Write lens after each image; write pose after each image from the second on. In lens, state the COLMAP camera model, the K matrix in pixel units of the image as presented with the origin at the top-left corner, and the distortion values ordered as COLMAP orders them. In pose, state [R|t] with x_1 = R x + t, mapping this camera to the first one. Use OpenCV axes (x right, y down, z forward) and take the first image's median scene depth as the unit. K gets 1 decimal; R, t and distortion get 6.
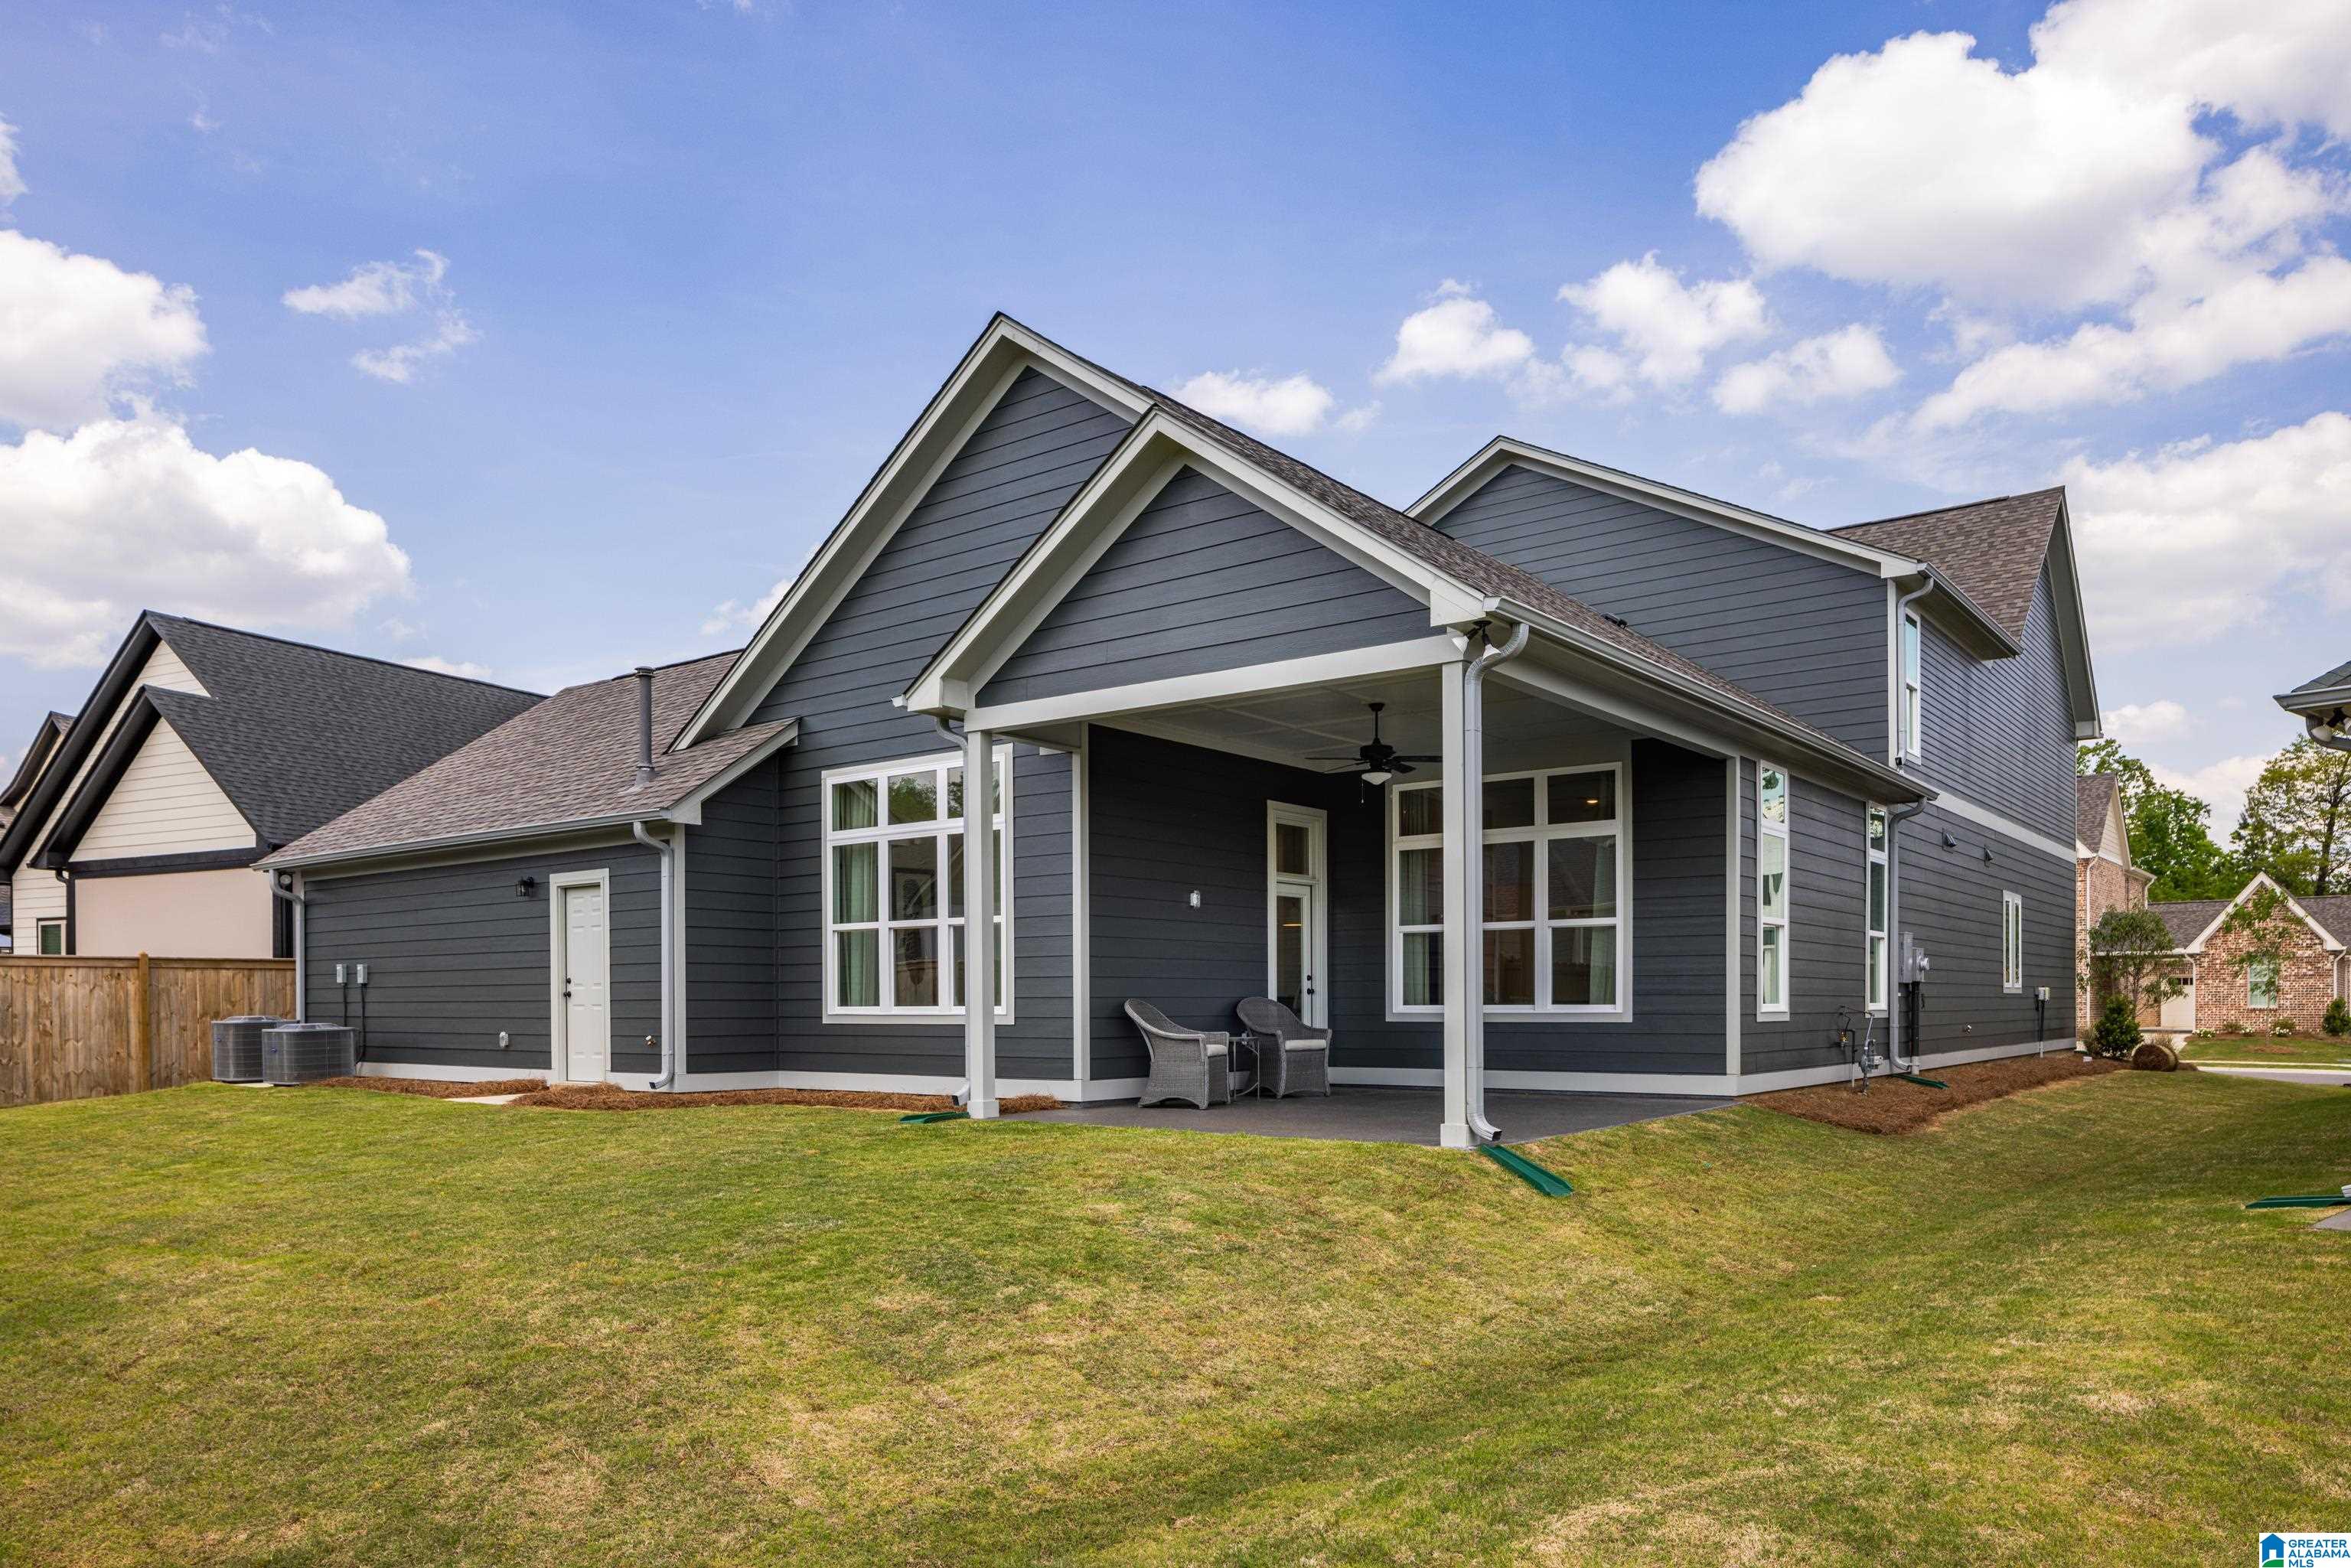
lens RADIAL K [[1564.4, 0, 1179.7], [0, 1564.4, 1006.1], [0, 0, 1]] dist [-0.007100, -0.002041]
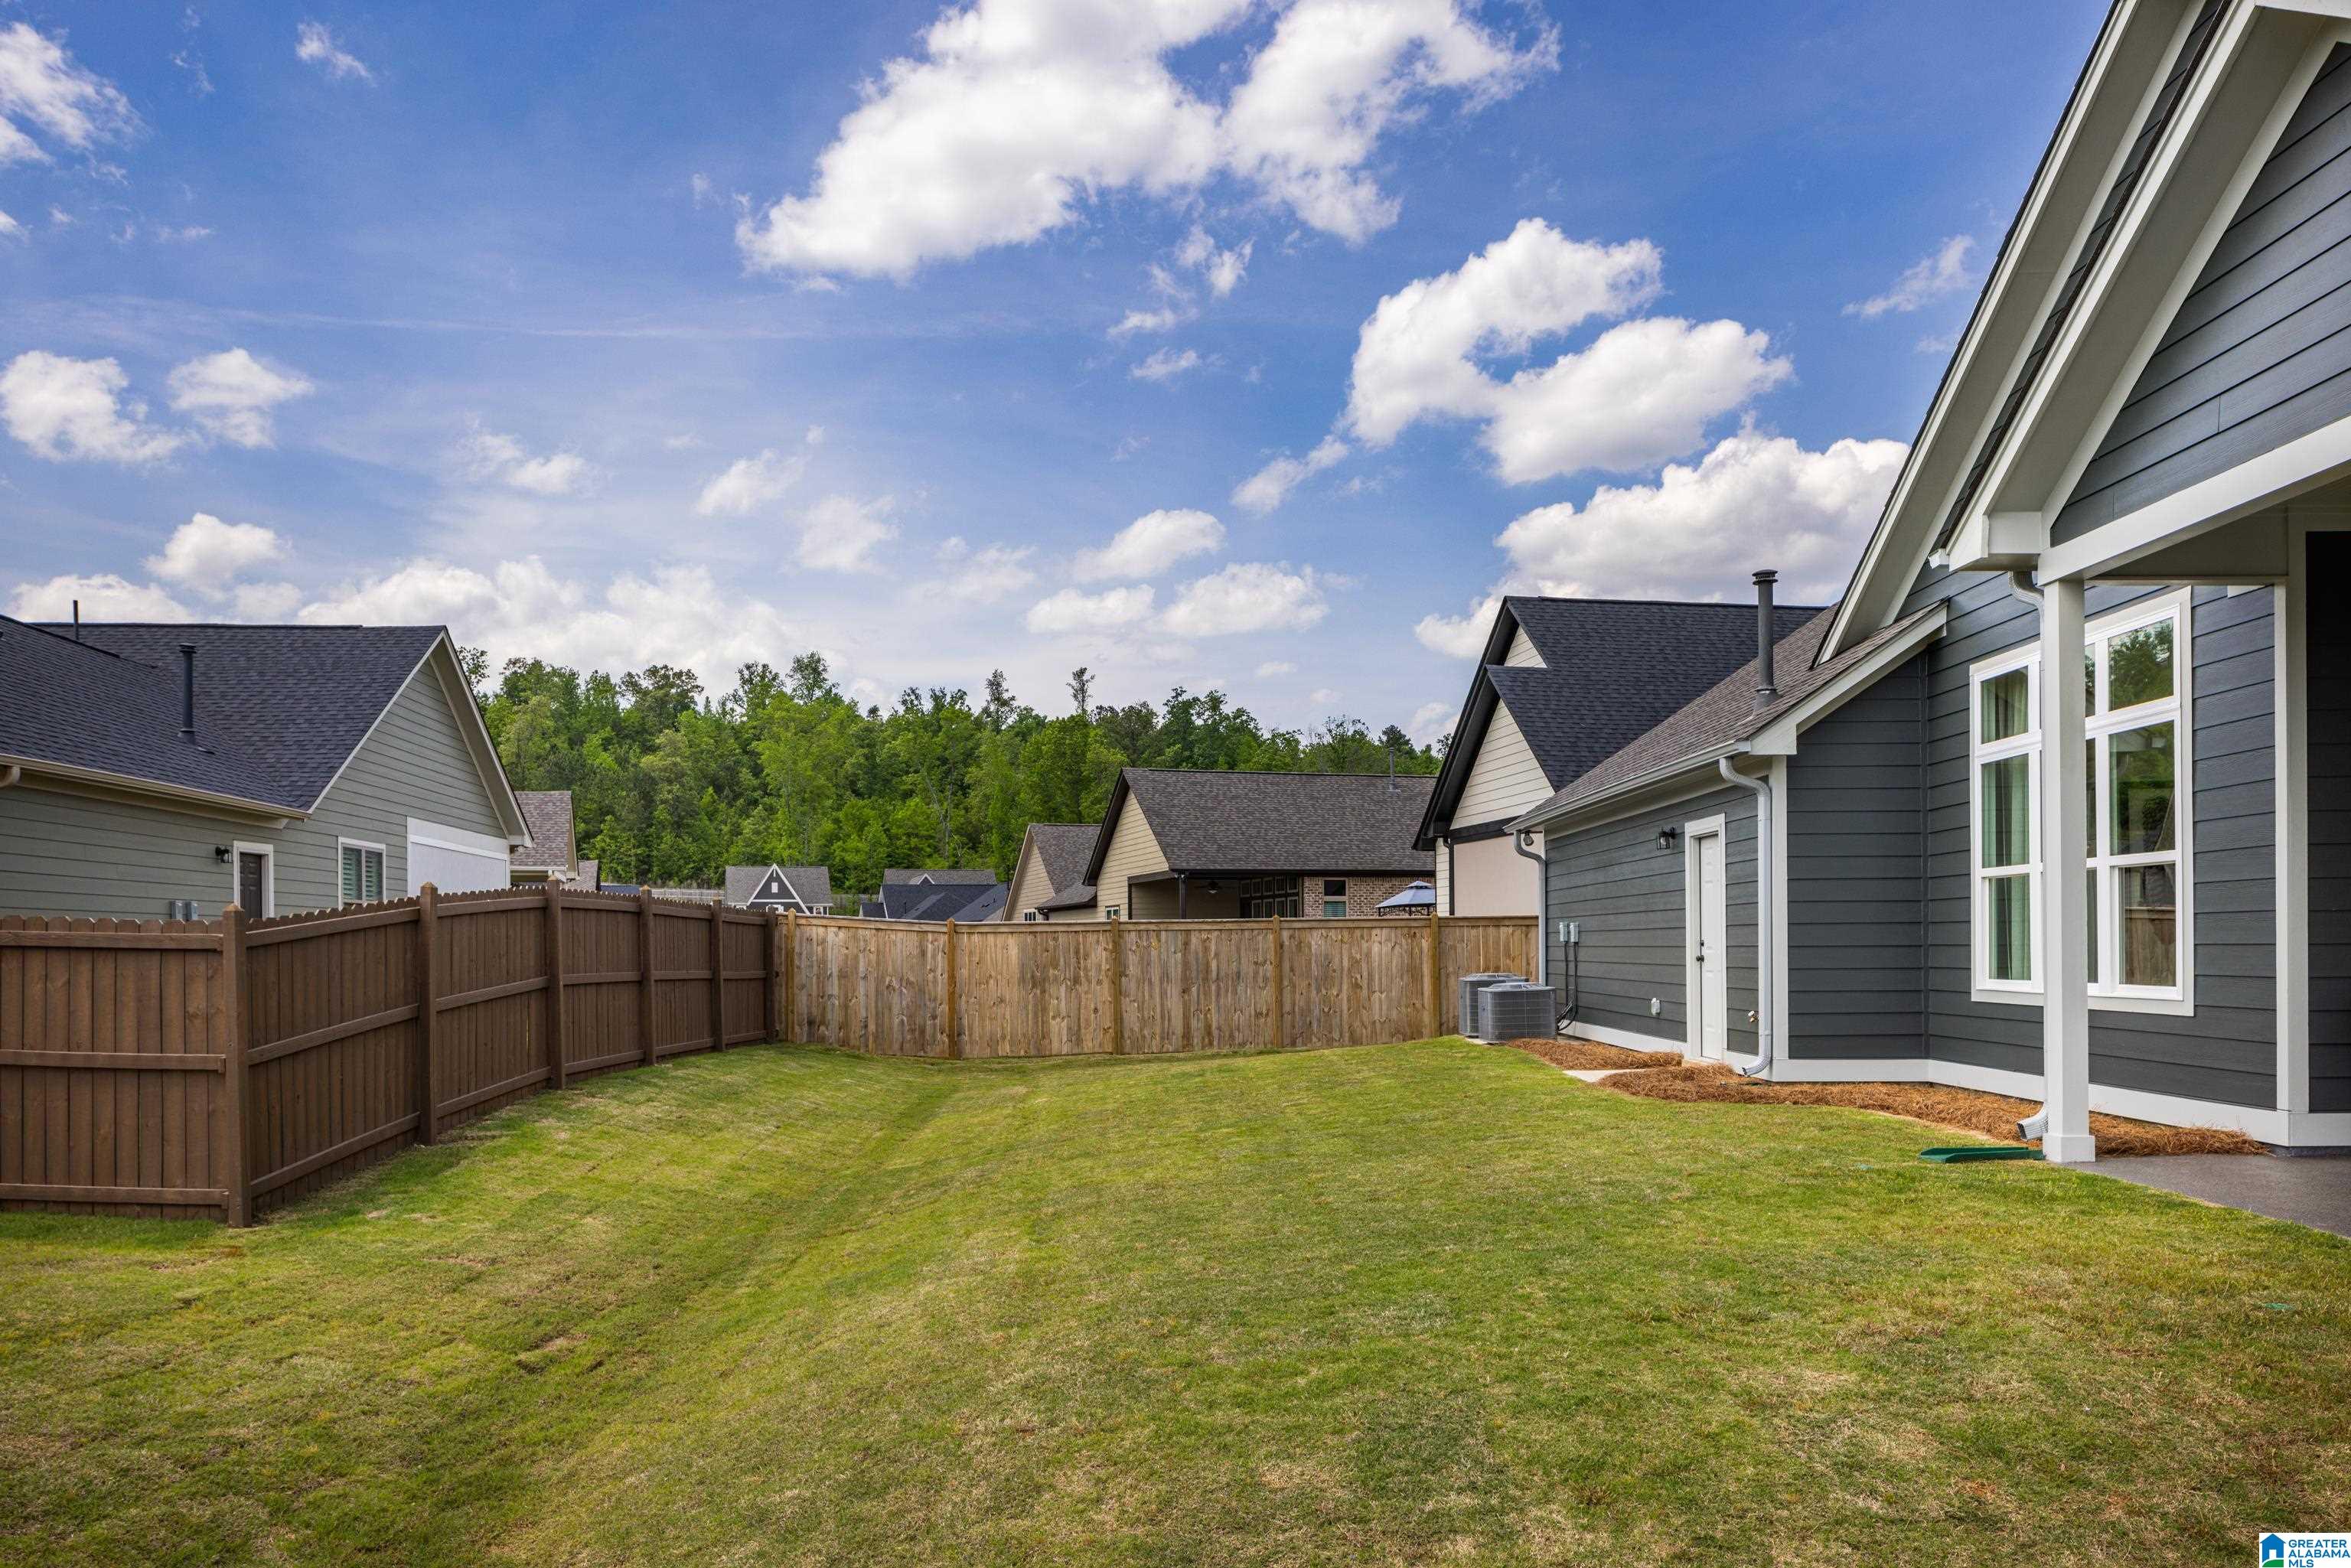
lens RADIAL K [[1583.4, 0, 1172.5], [0, 1583.4, 950.9], [0, 0, 1]] dist [-0.000387, -0.001742]
pose [[0.606020, 0.001388, -0.795448, 0.145305], [0.004800, 0.999974, 0.005402, -0.018965], [0.795435, -0.007092, 0.605997, 0.233061]]
